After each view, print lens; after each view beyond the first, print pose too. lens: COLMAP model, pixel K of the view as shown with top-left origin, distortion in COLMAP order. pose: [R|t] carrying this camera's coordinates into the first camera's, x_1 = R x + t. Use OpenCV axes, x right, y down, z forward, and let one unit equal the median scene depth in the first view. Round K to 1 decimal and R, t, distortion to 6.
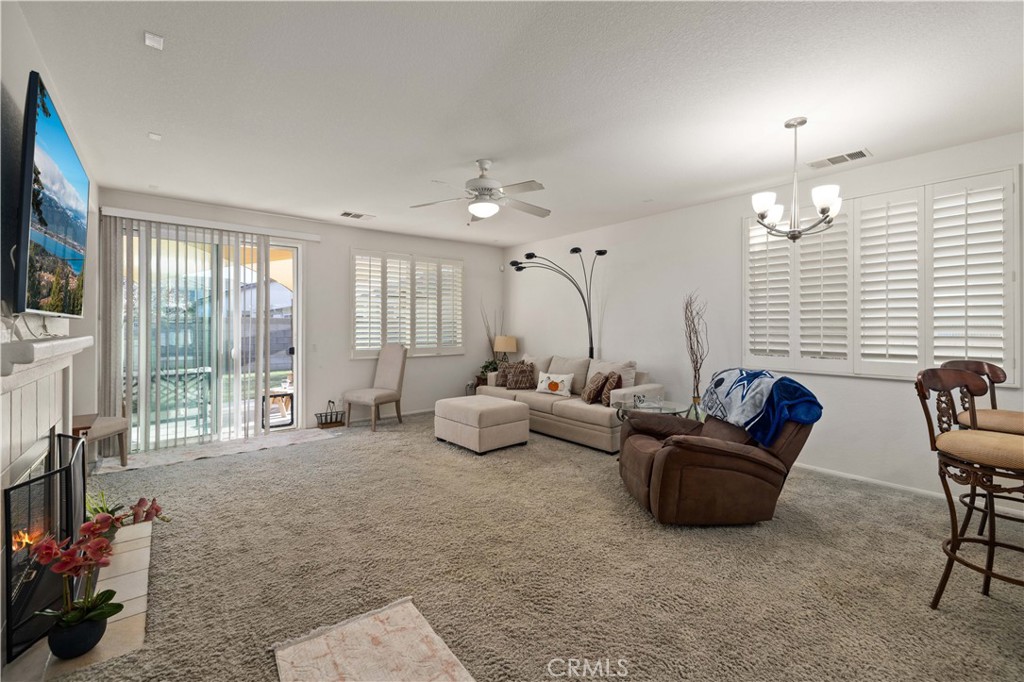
lens RADIAL K [[426.6, 0, 512.4], [0, 426.6, 334.2], [0, 0, 1]] dist [-0.000842, 0.000076]
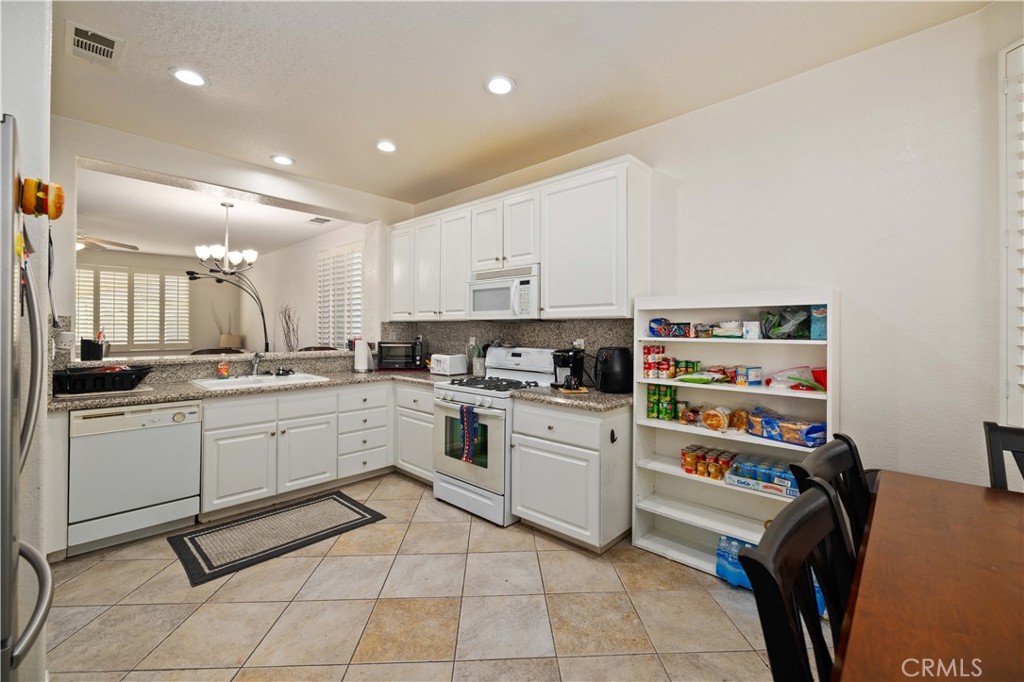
lens RADIAL K [[430.3, 0, 517.7], [0, 430.3, 329.6], [0, 0, 1]] dist [0.003109, 0.000252]
pose [[0.989408, 0.000229, 0.145160, 0.776840], [0.002016, 0.999881, -0.015320, 0.015764], [-0.145147, 0.015451, 0.989290, -0.526579]]
